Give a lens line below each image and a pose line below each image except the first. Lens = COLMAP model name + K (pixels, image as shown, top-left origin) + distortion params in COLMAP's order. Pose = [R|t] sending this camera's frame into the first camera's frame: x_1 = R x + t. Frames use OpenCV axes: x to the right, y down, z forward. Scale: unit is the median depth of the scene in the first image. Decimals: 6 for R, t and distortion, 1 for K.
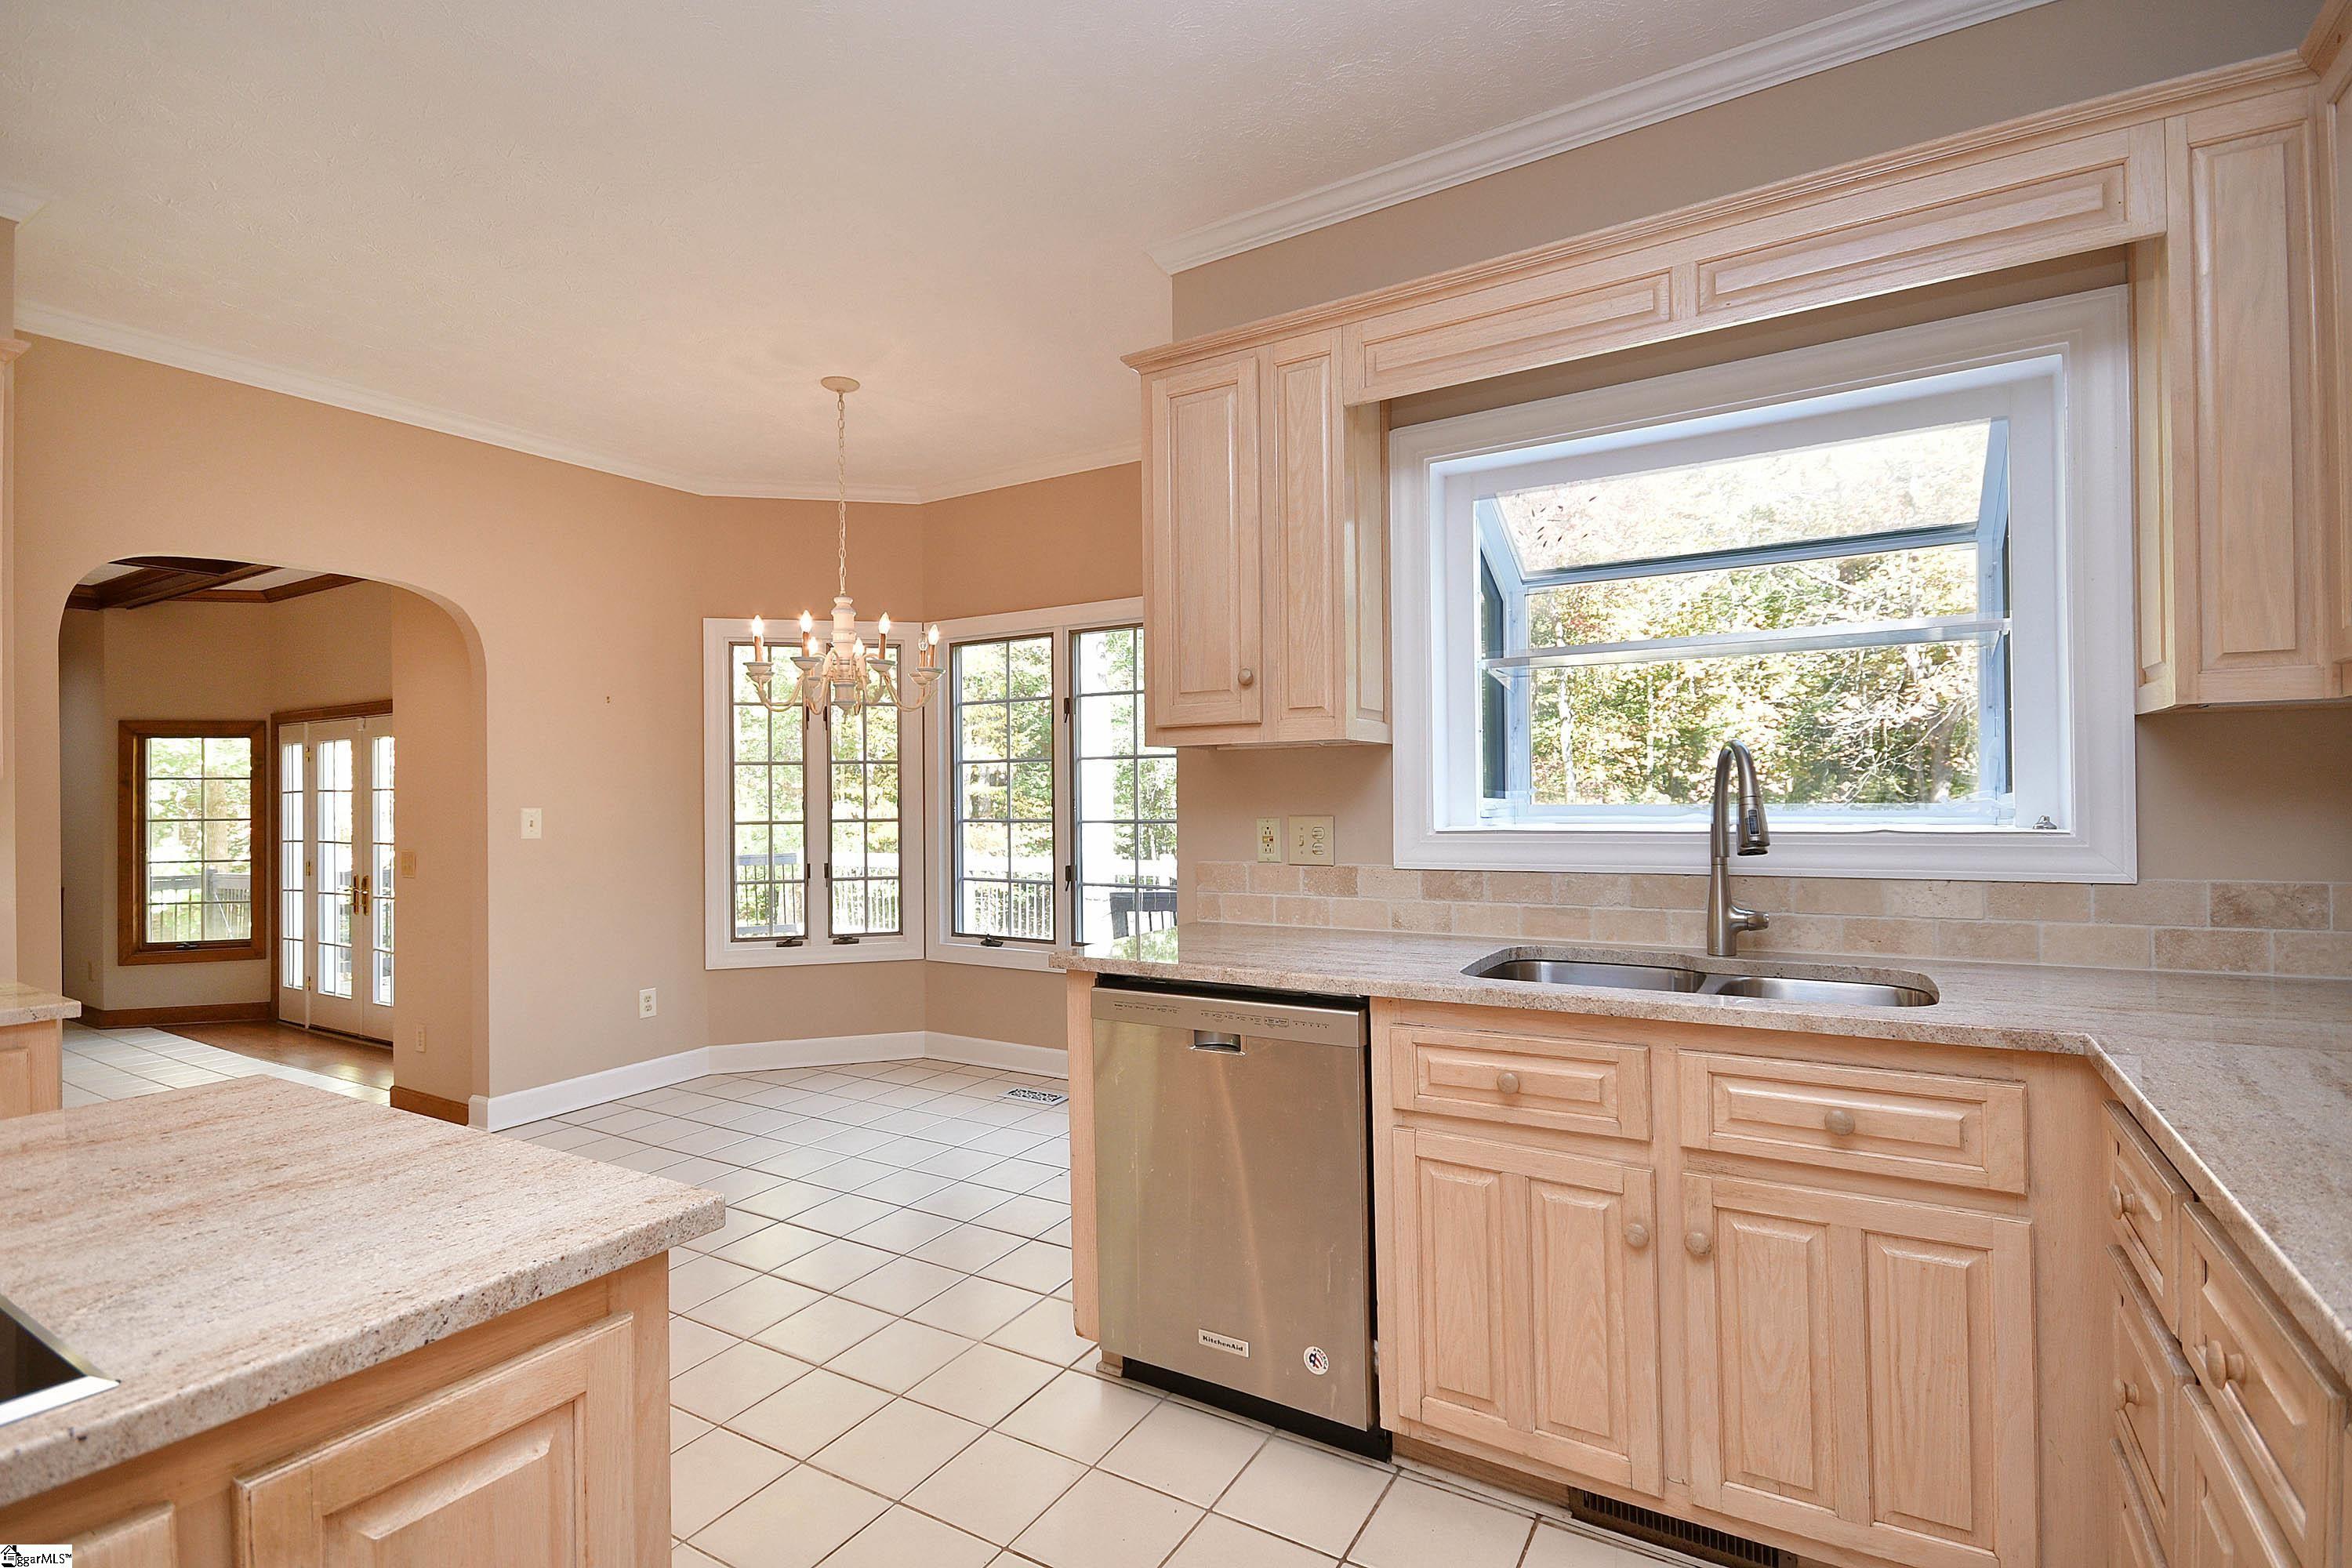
lens RADIAL K [[1109.5, 0, 1173.4], [0, 1109.5, 791.0], [0, 0, 1]] dist [0.002657, -0.001114]
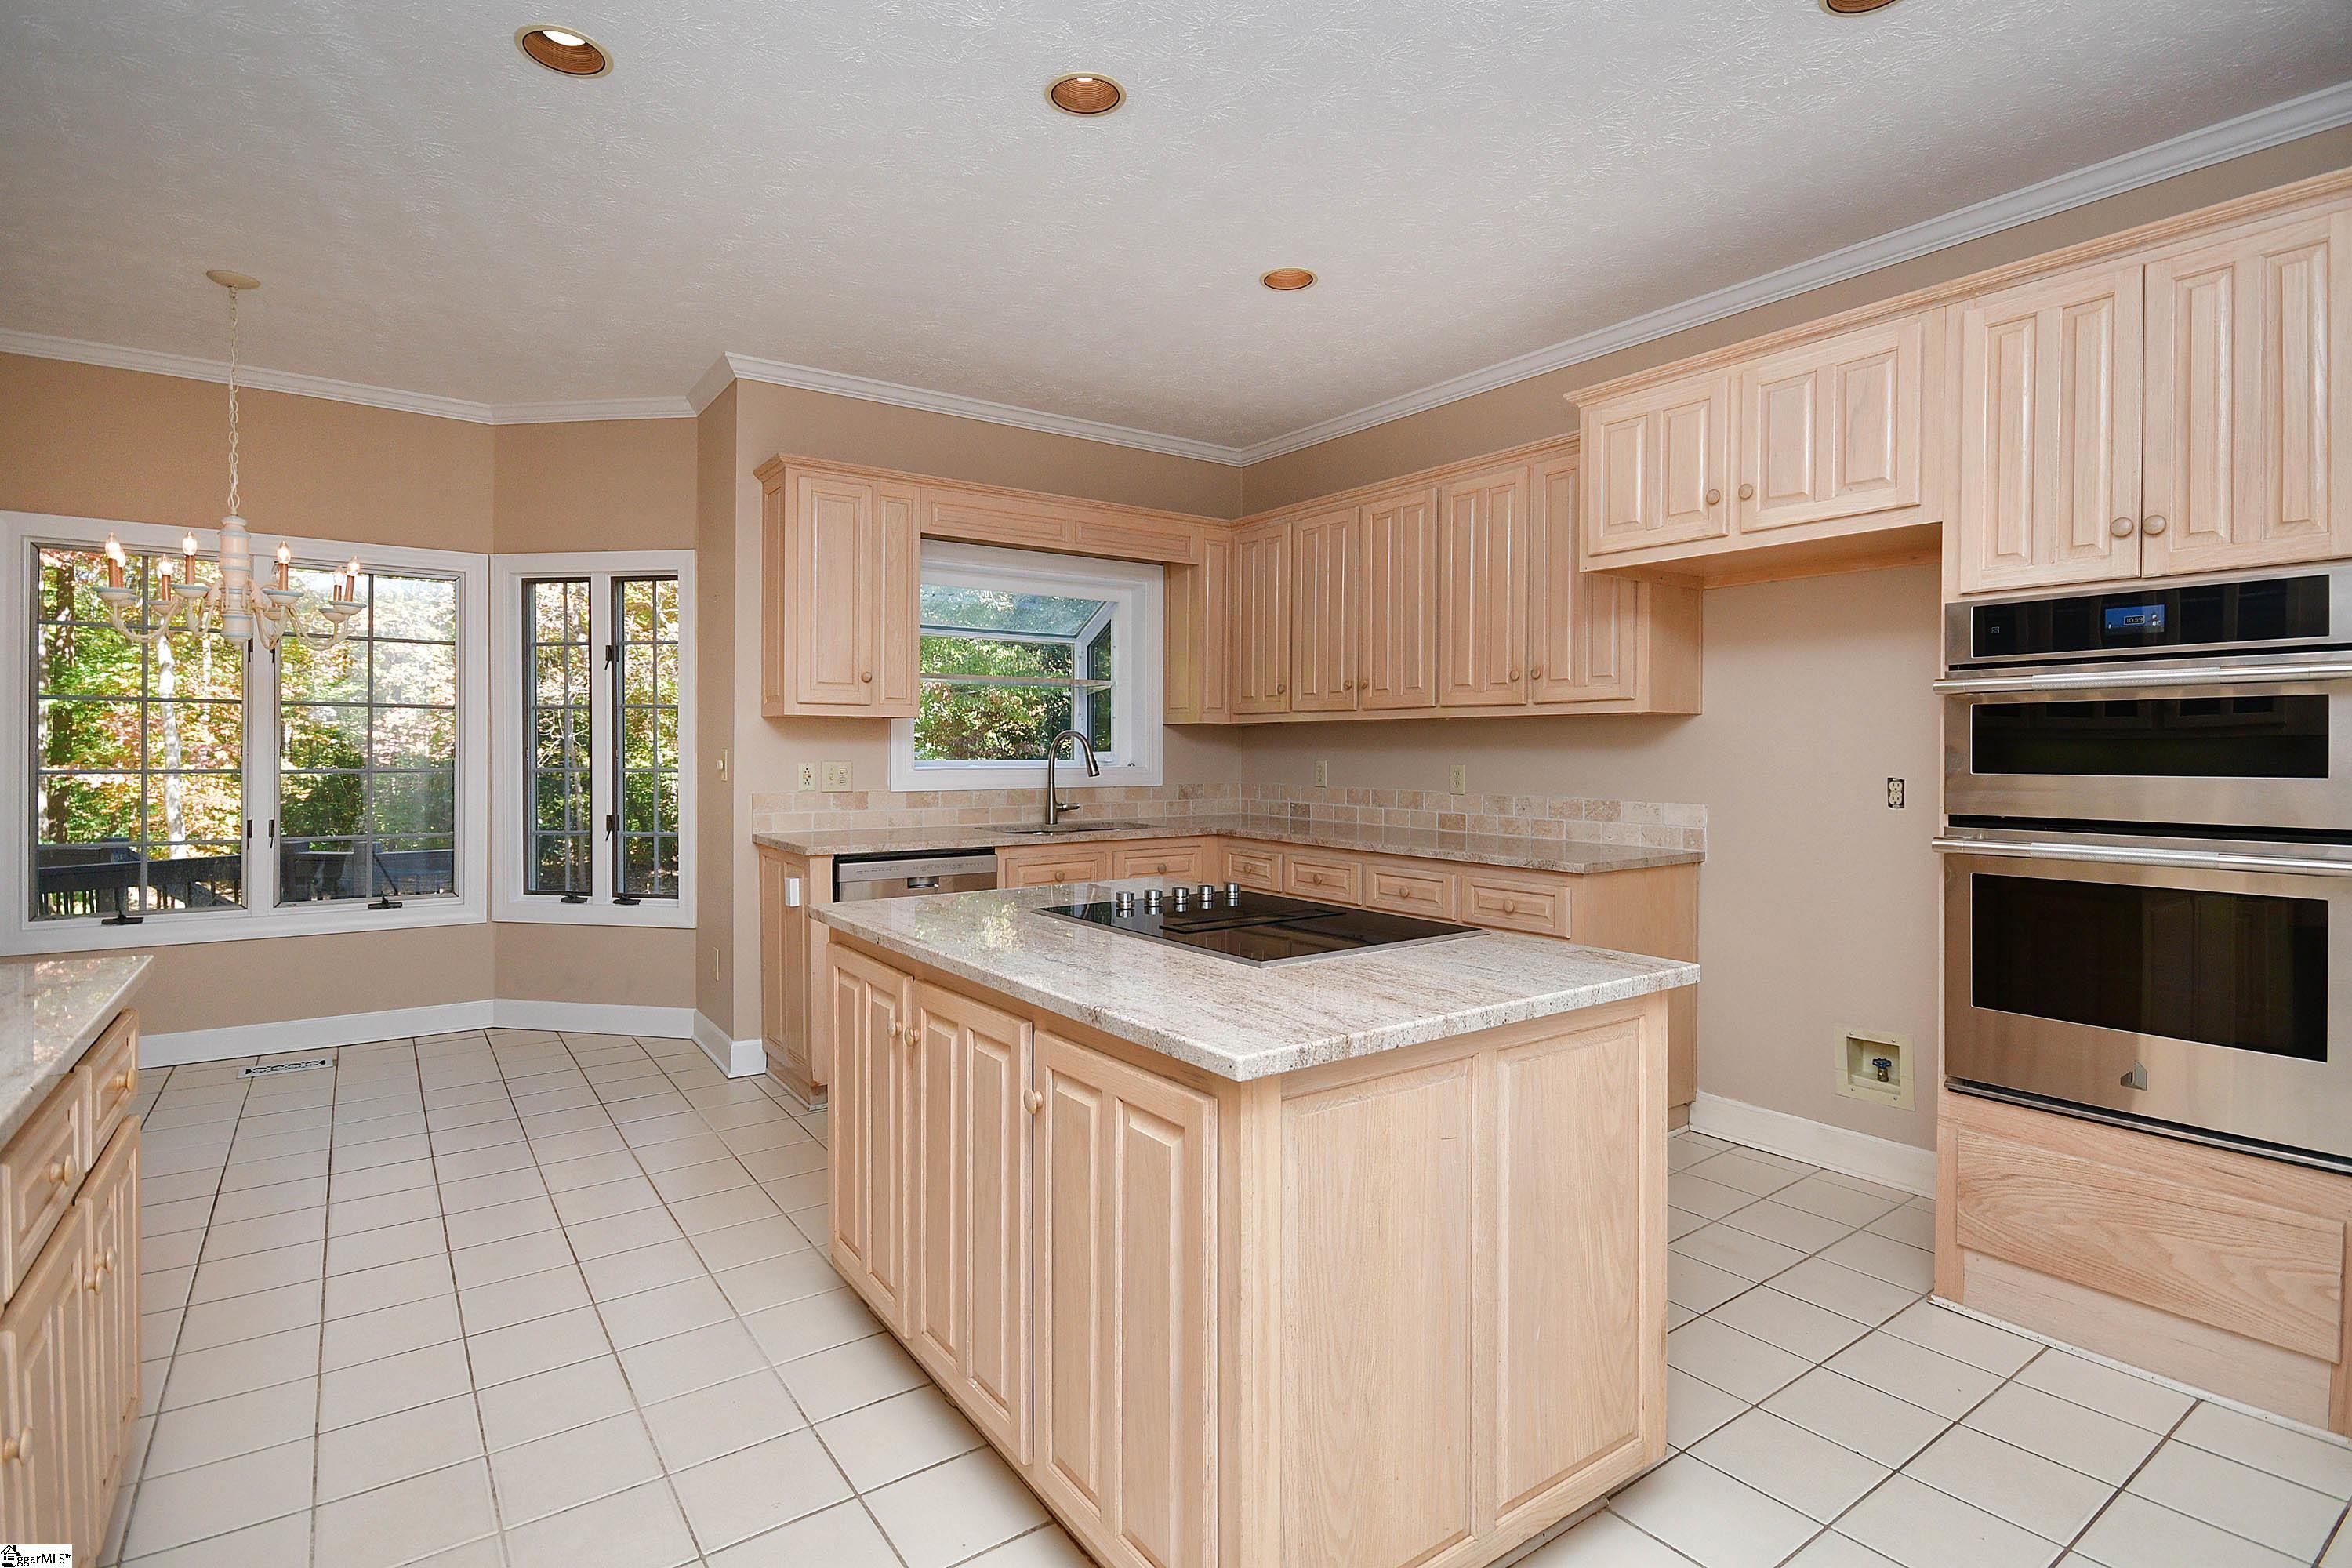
lens RADIAL K [[1162.2, 0, 1187.2], [0, 1162.2, 750.1], [0, 0, 1]] dist [0.012201, 0.000478]
pose [[0.379360, 0.013767, 0.925147, -1.490264], [-0.013524, 0.999865, -0.009333, 0.018338], [-0.925150, -0.008971, 0.379495, -0.124124]]
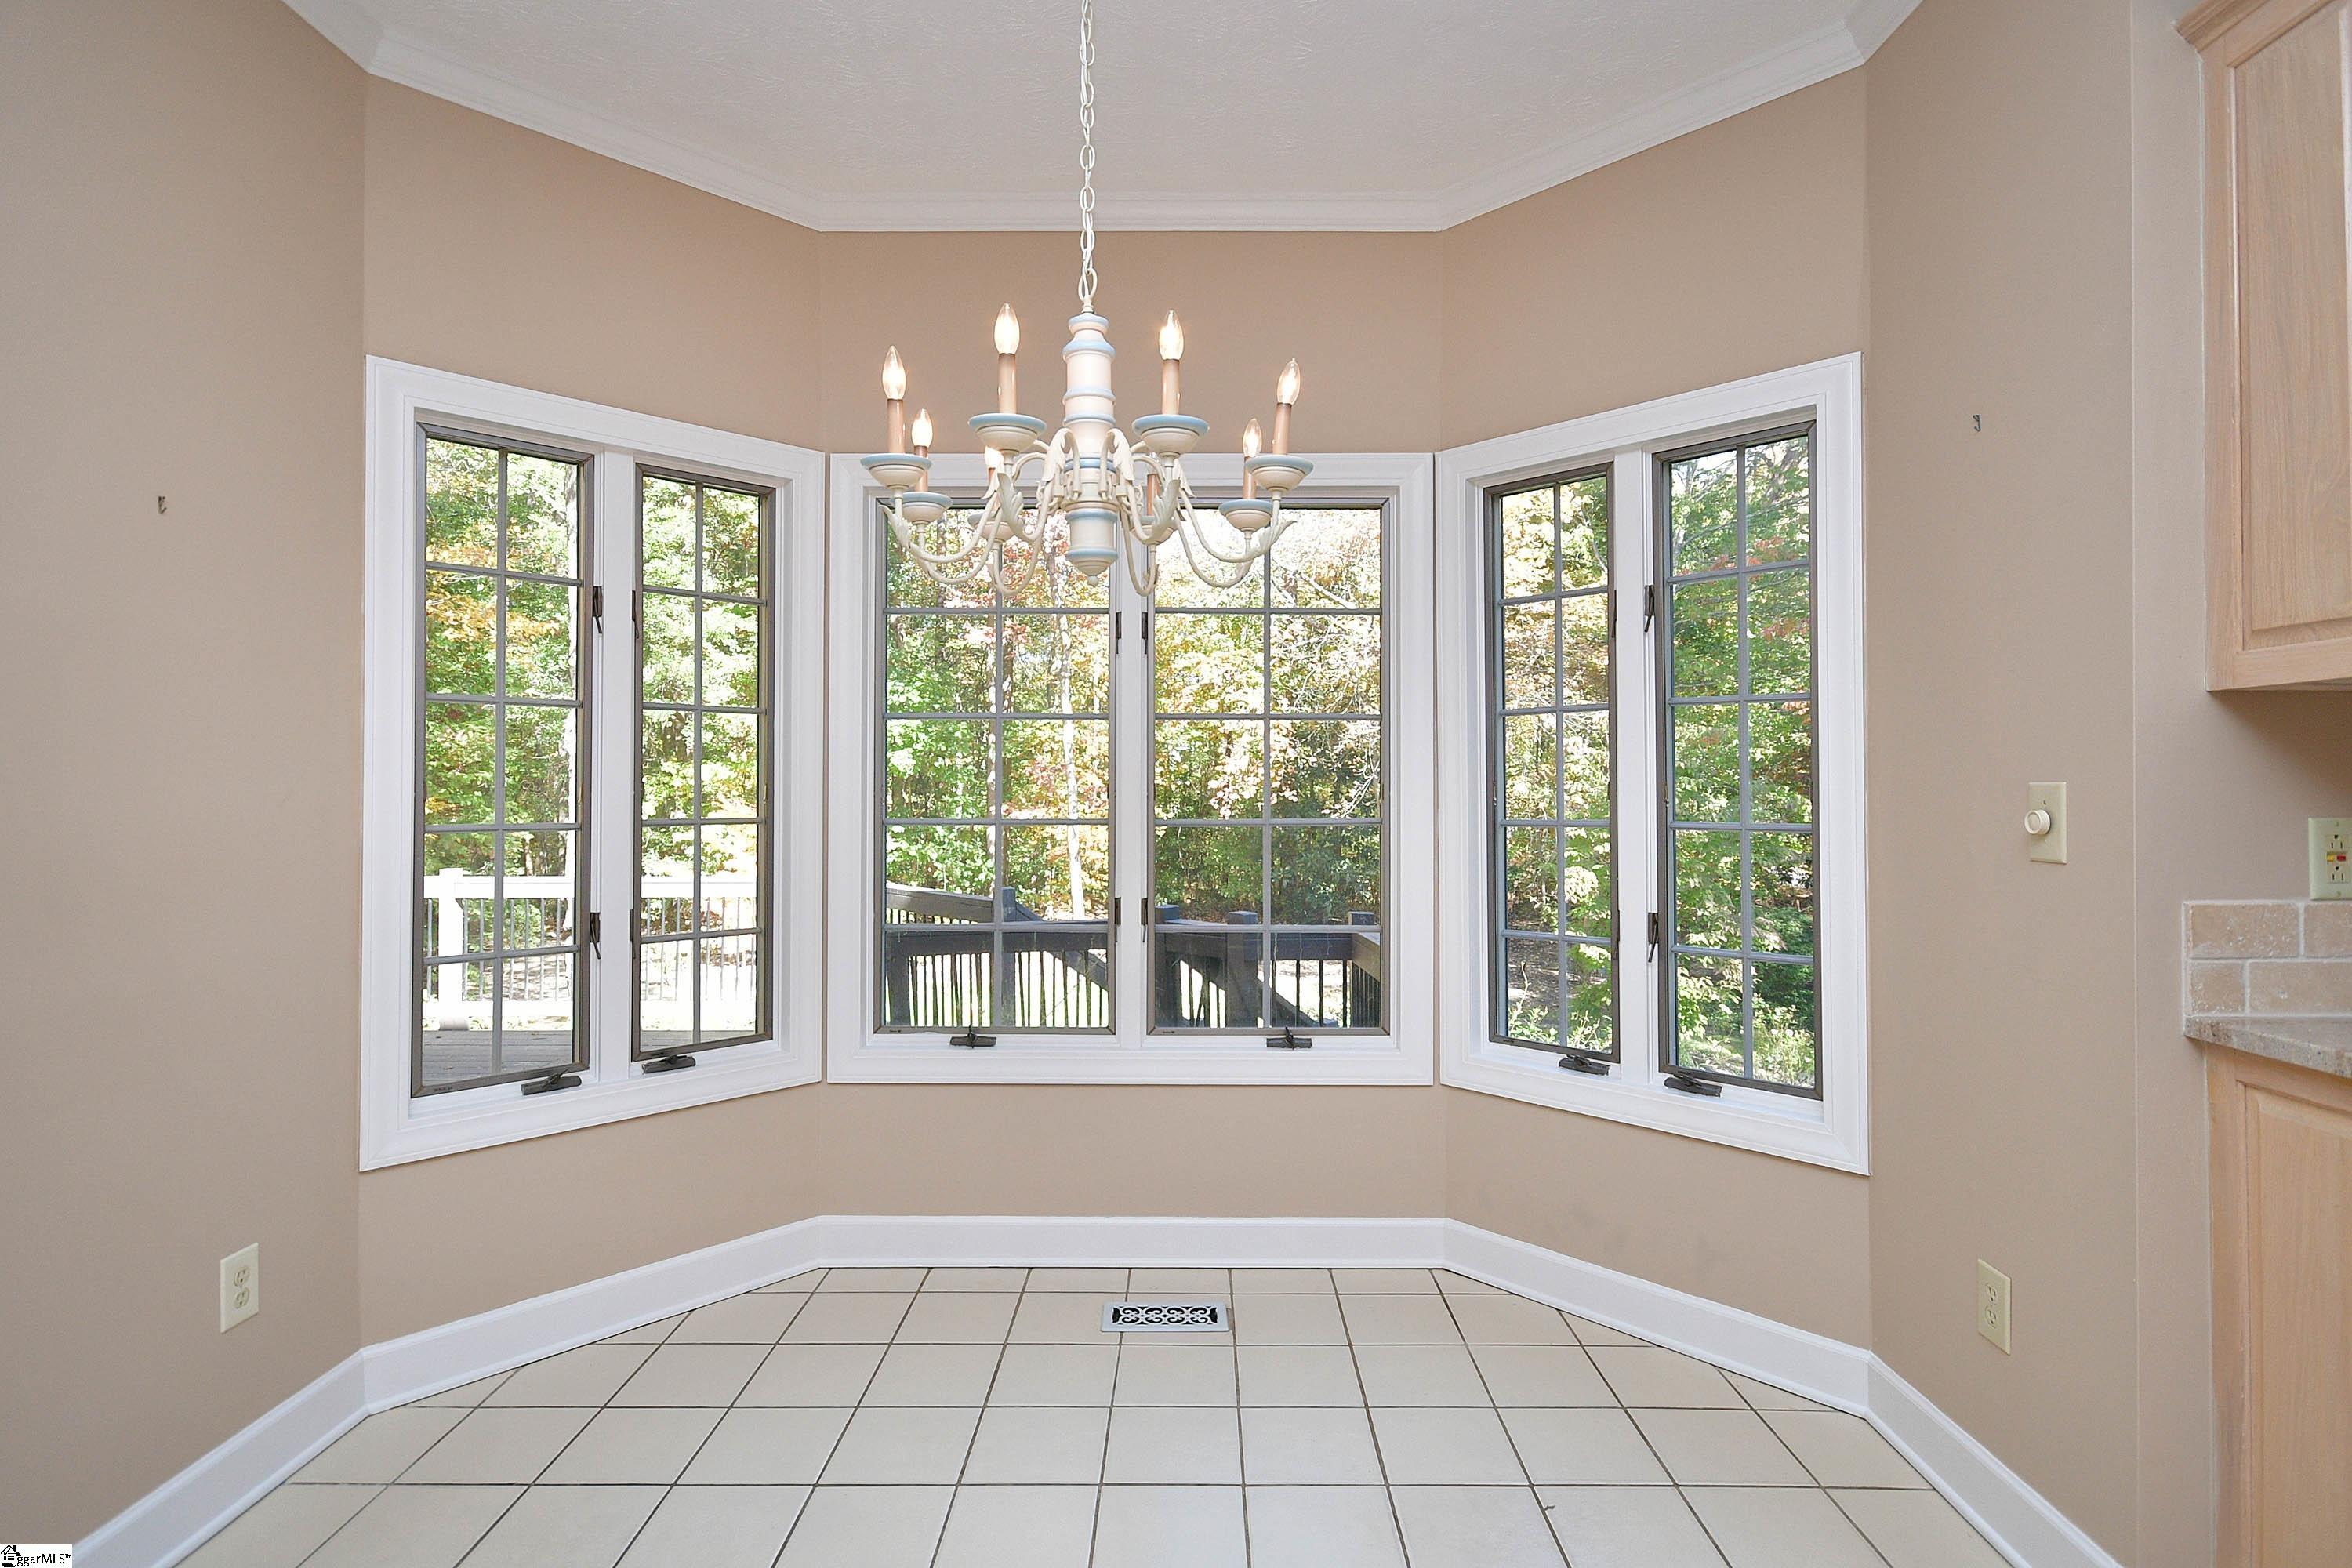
lens RADIAL K [[1149.7, 0, 1172.7], [0, 1149.7, 774.4], [0, 0, 1]] dist [0.000116, 0.000154]
pose [[0.852457, 0.019521, 0.522432, -0.856011], [-0.013529, 0.999792, -0.015281, 0.023293], [-0.522622, 0.005959, 0.852544, 1.005711]]
